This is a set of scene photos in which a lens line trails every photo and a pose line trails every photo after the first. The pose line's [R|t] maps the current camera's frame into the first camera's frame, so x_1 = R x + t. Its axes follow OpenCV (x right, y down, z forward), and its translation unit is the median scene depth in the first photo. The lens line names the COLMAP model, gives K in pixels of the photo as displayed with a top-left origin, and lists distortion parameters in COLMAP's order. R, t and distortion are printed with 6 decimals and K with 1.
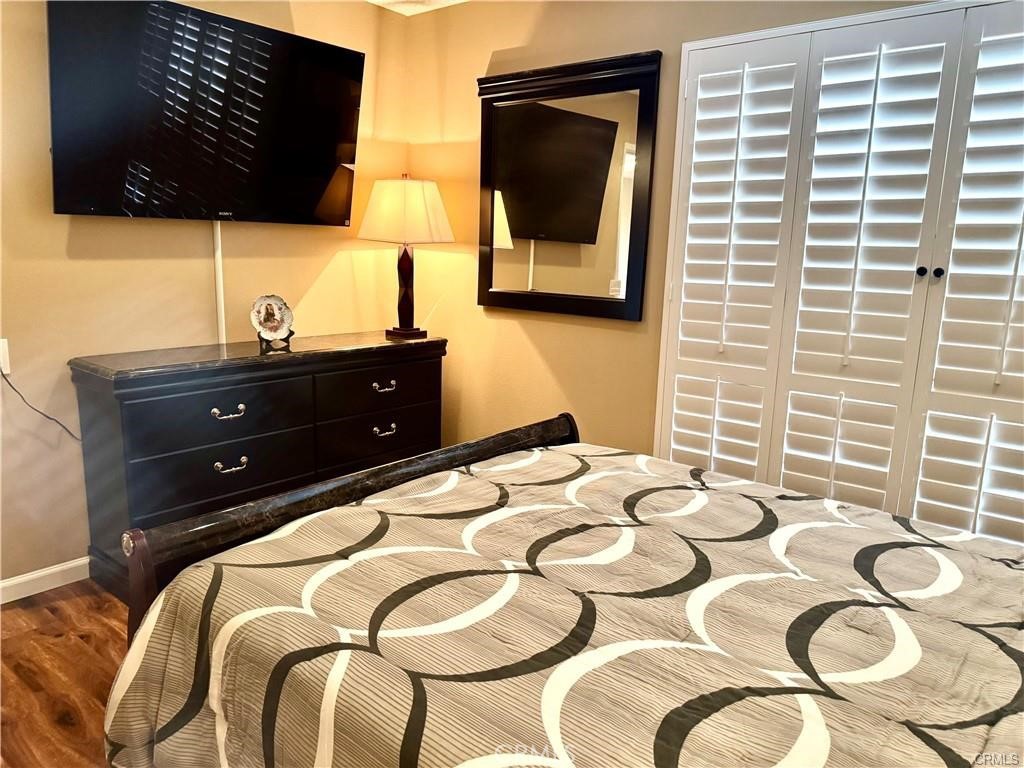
lens RADIAL K [[729.0, 0, 520.9], [0, 729.0, 387.8], [0, 0, 1]] dist [0.061501, -0.061854]
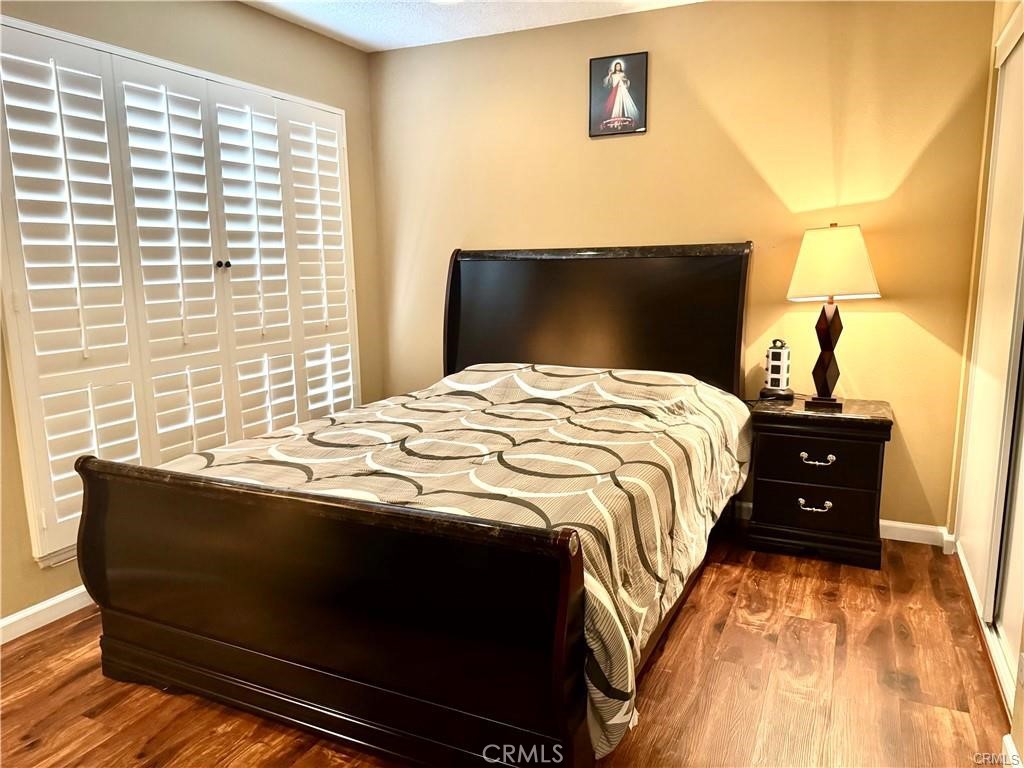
lens RADIAL K [[729.0, 0, 520.6], [0, 729.0, 383.5], [0, 0, 1]] dist [0.061501, -0.061854]
pose [[-0.251153, -0.189311, 0.949254, -0.897893], [0.192447, 0.951343, 0.240645, -0.160317], [-0.948623, 0.243120, -0.202501, 0.761406]]
